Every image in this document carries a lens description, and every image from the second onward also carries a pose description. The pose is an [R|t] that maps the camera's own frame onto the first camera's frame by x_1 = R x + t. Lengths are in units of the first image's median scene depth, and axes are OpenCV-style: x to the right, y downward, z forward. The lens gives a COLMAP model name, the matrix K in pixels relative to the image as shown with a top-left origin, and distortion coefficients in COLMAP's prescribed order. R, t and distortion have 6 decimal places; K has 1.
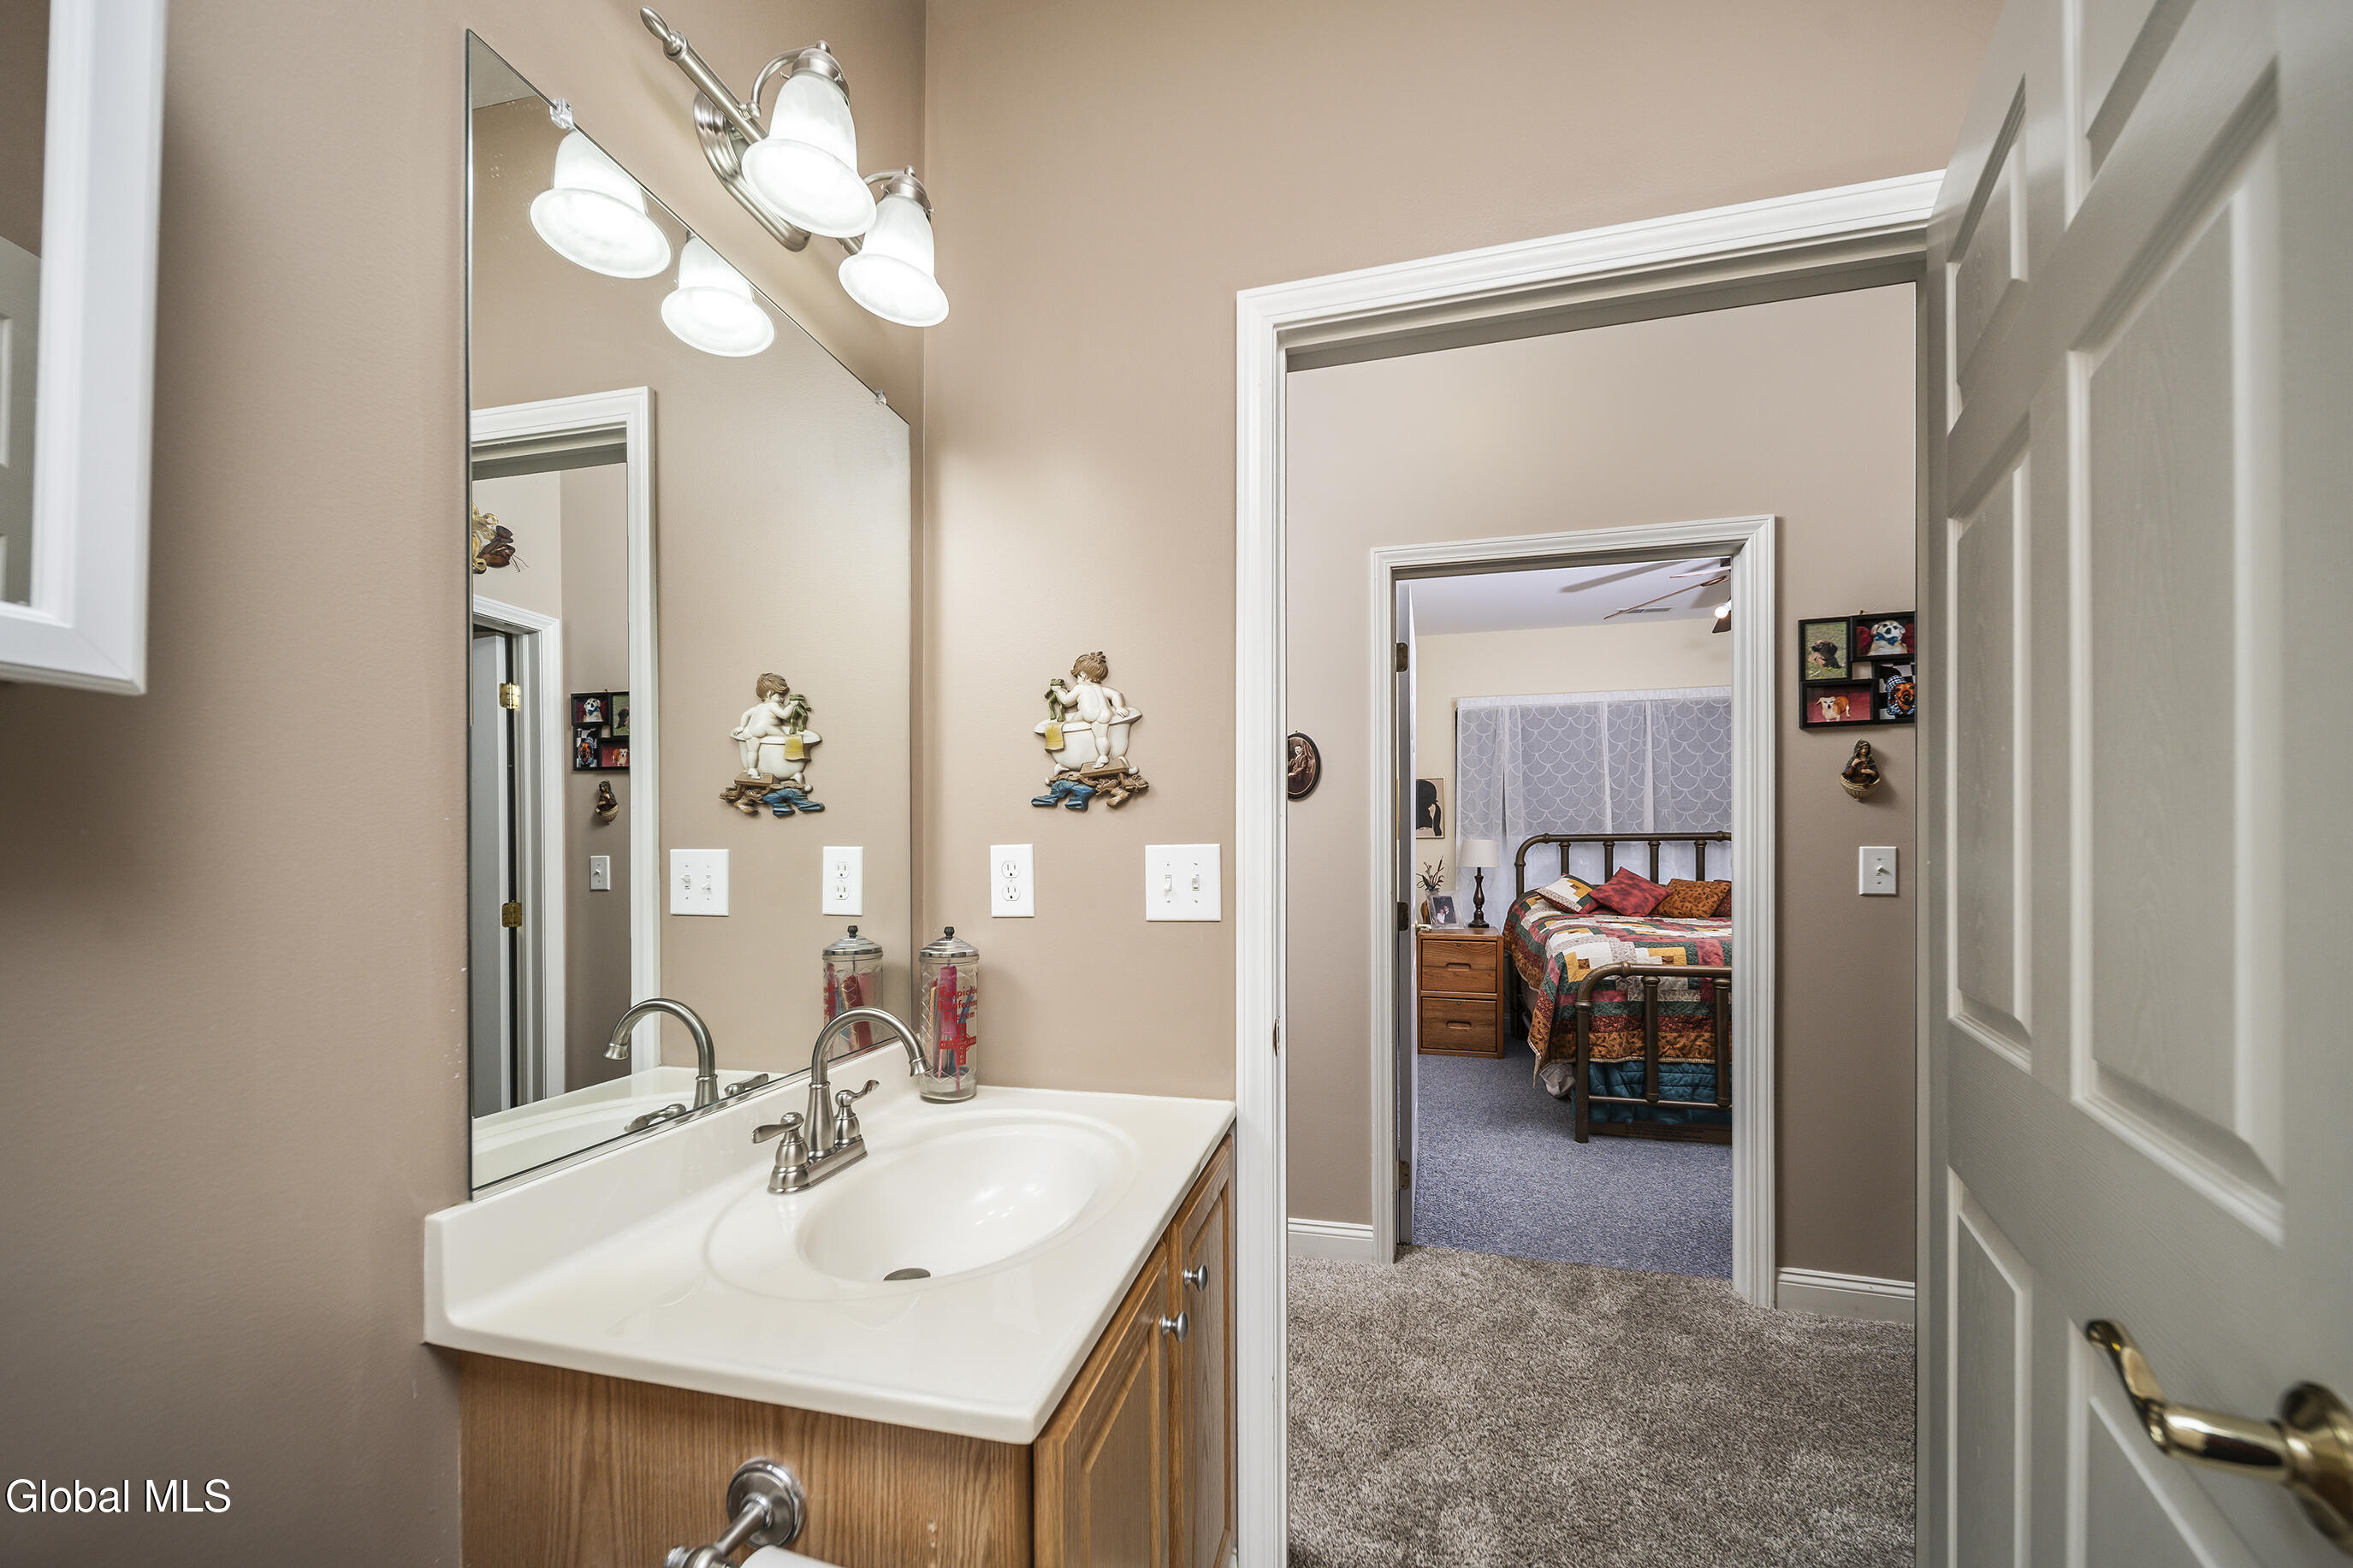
lens RADIAL K [[867.6, 0, 1213.1], [0, 867.6, 873.8], [0, 0, 1]] dist [0.002102, -0.000448]
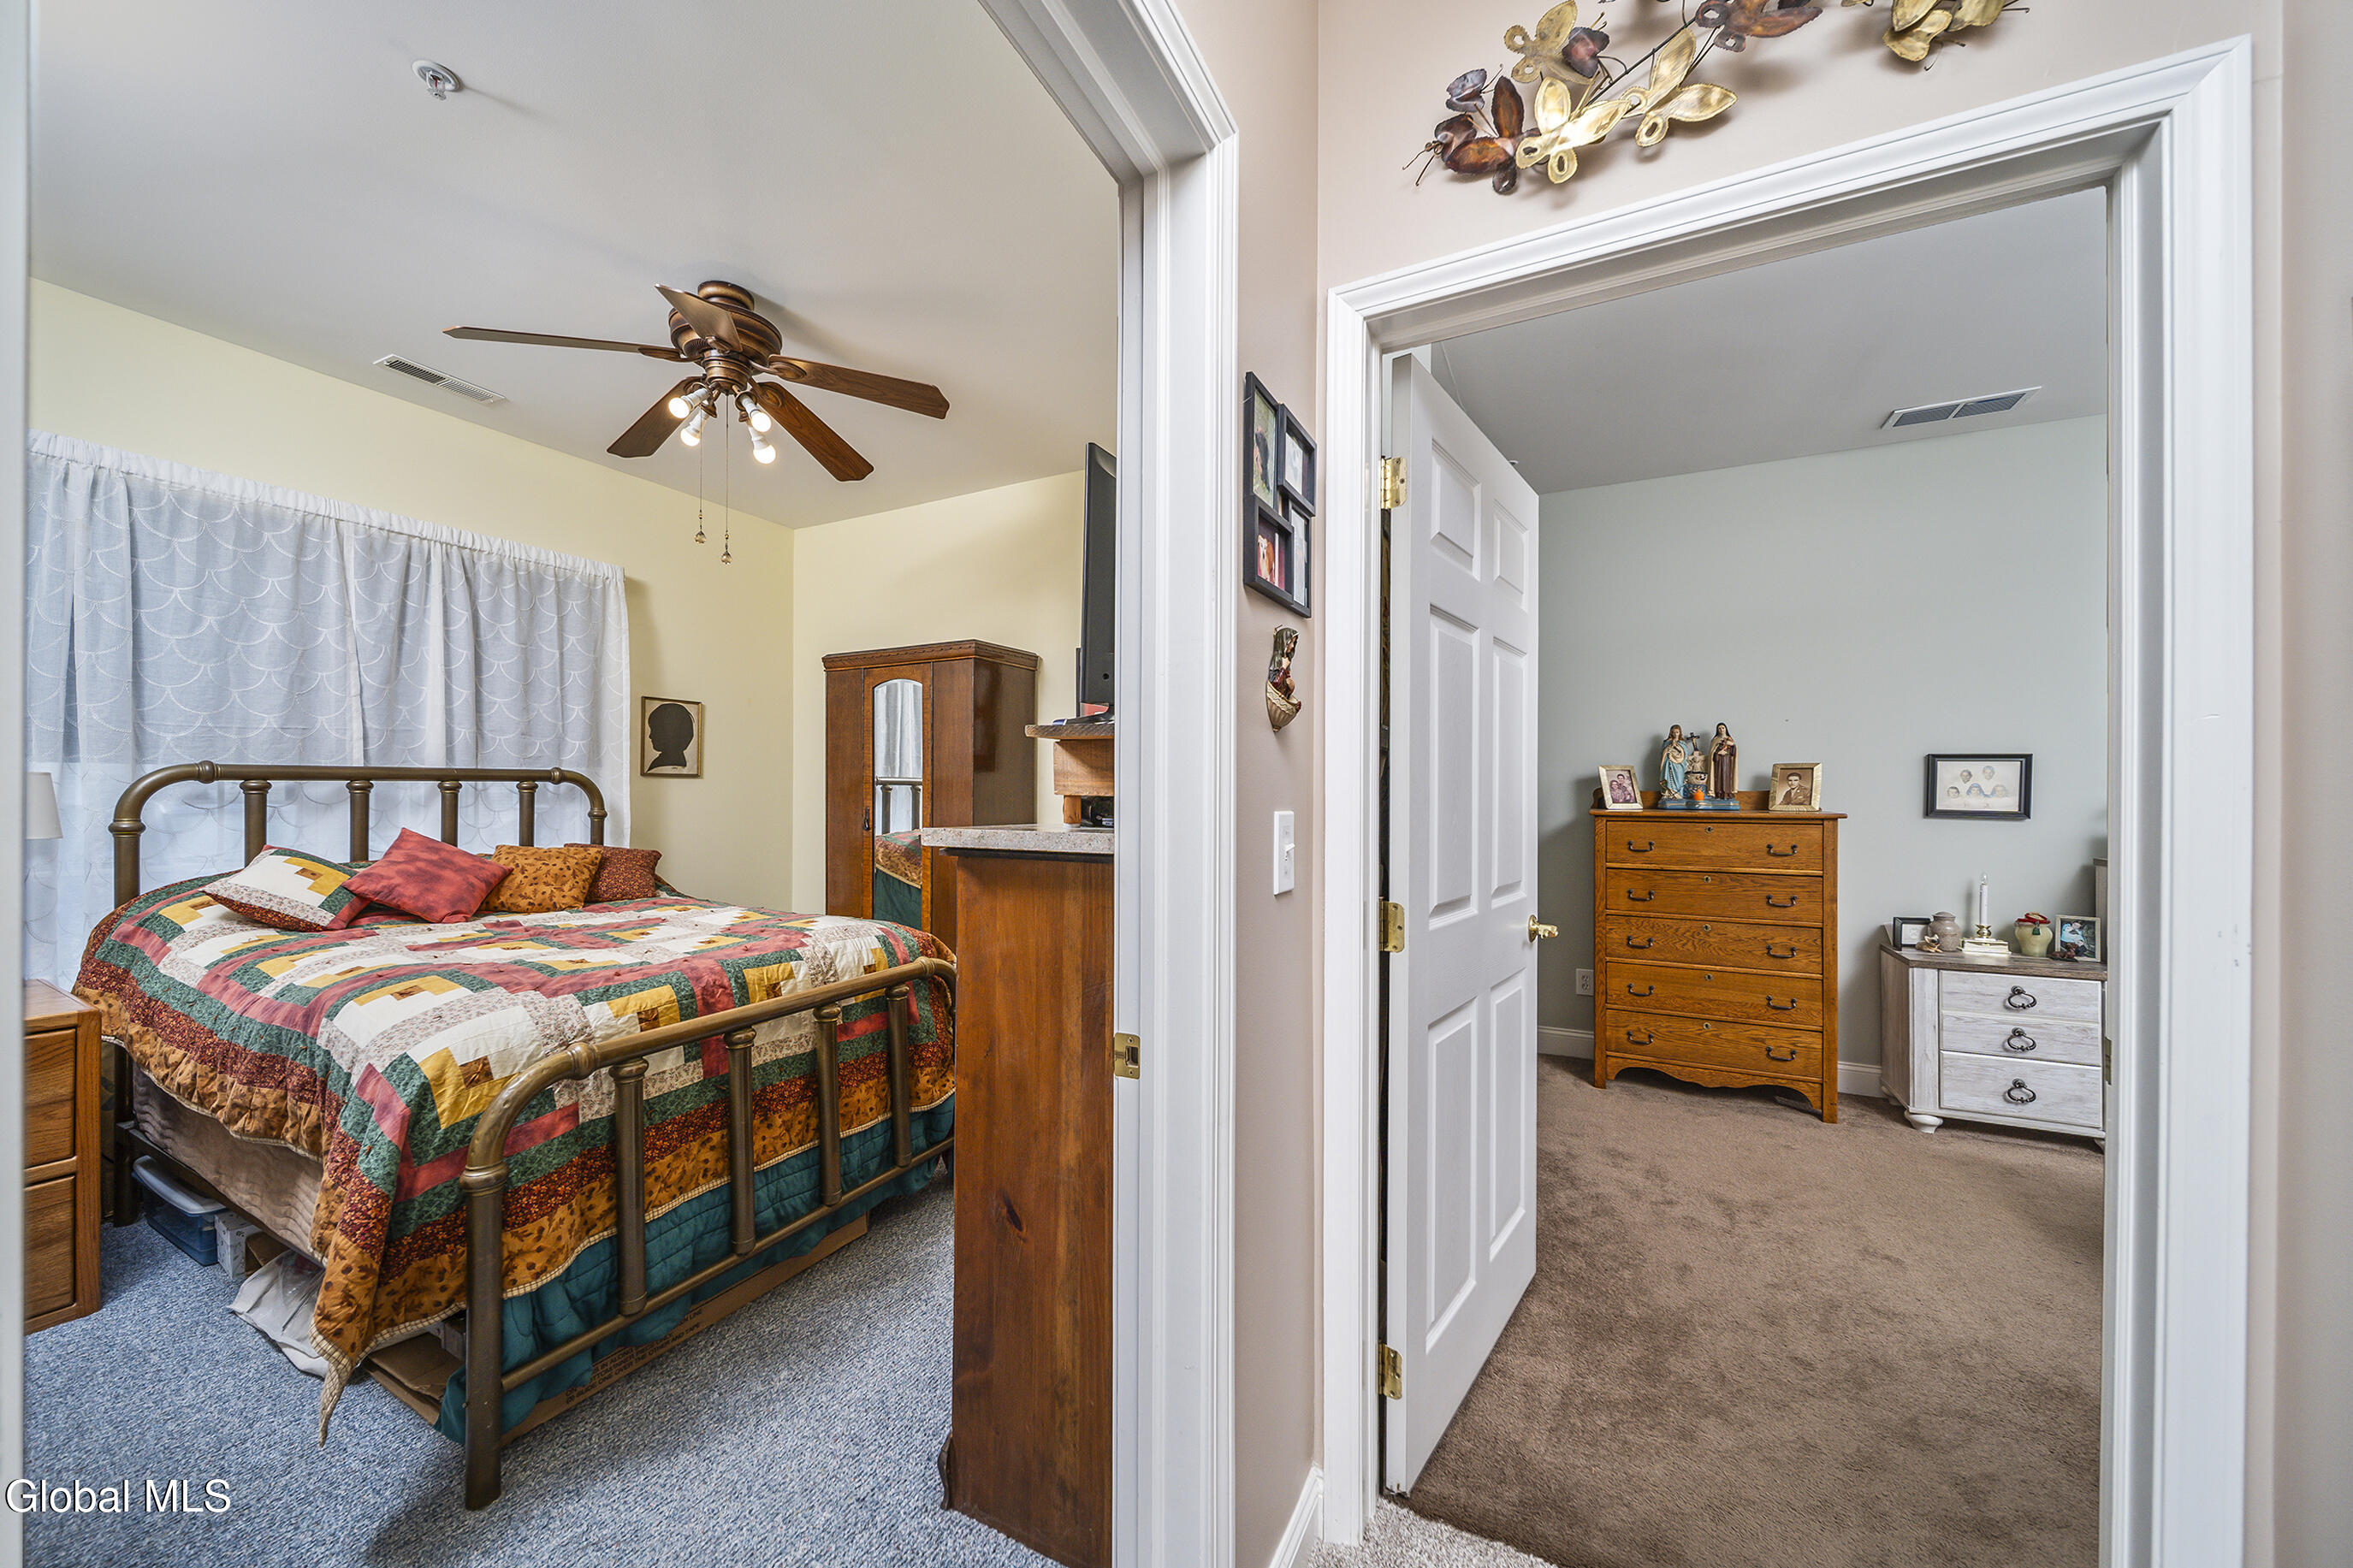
lens RADIAL K [[867.6, 0, 1139.4], [0, 867.6, 792.6], [0, 0, 1]] dist [0.002102, -0.000448]
pose [[0.276690, 0.002389, 0.960956, 0.078543], [0.015963, 0.999848, -0.007082, -0.020058], [-0.960827, 0.017299, 0.276609, 0.424193]]
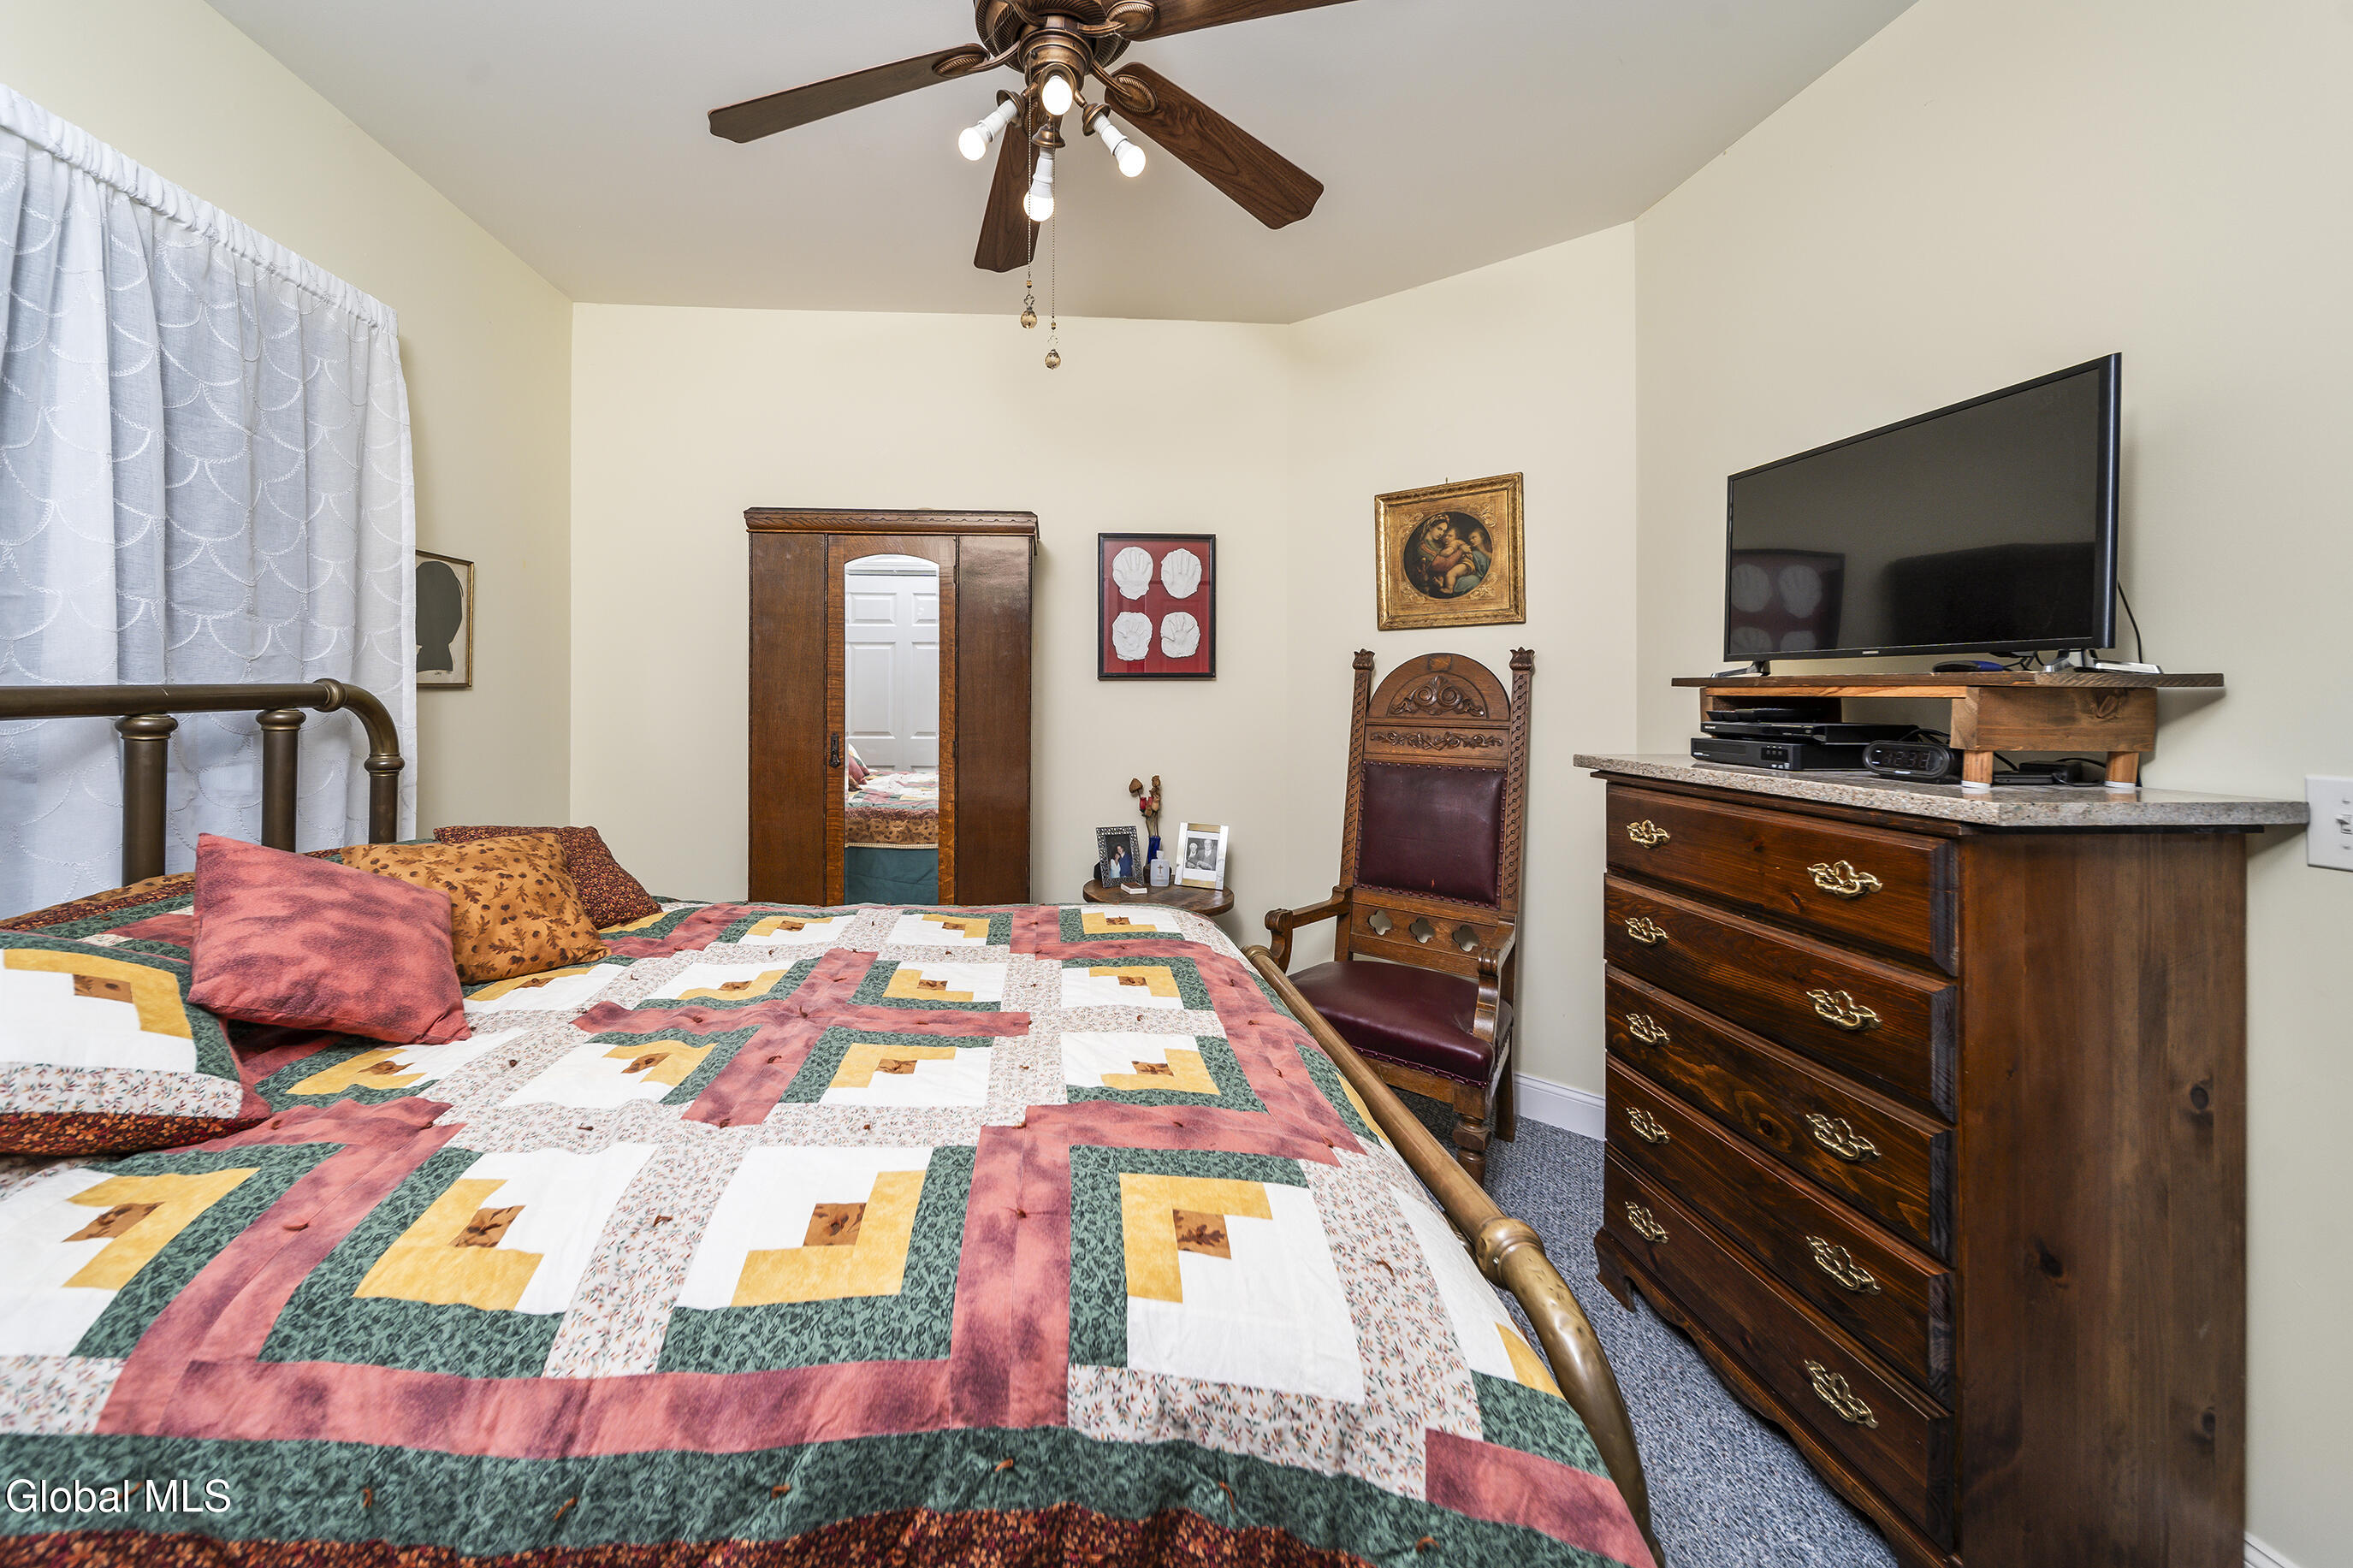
lens RADIAL K [[867.6, 0, 1125.1], [0, 867.6, 690.6], [0, 0, 1]] dist [0.002102, -0.000448]
pose [[-0.274506, -0.008076, 0.961551, 0.185871], [0.016844, 0.999771, 0.013206, -0.047812], [-0.961438, 0.019821, -0.274307, 0.859940]]
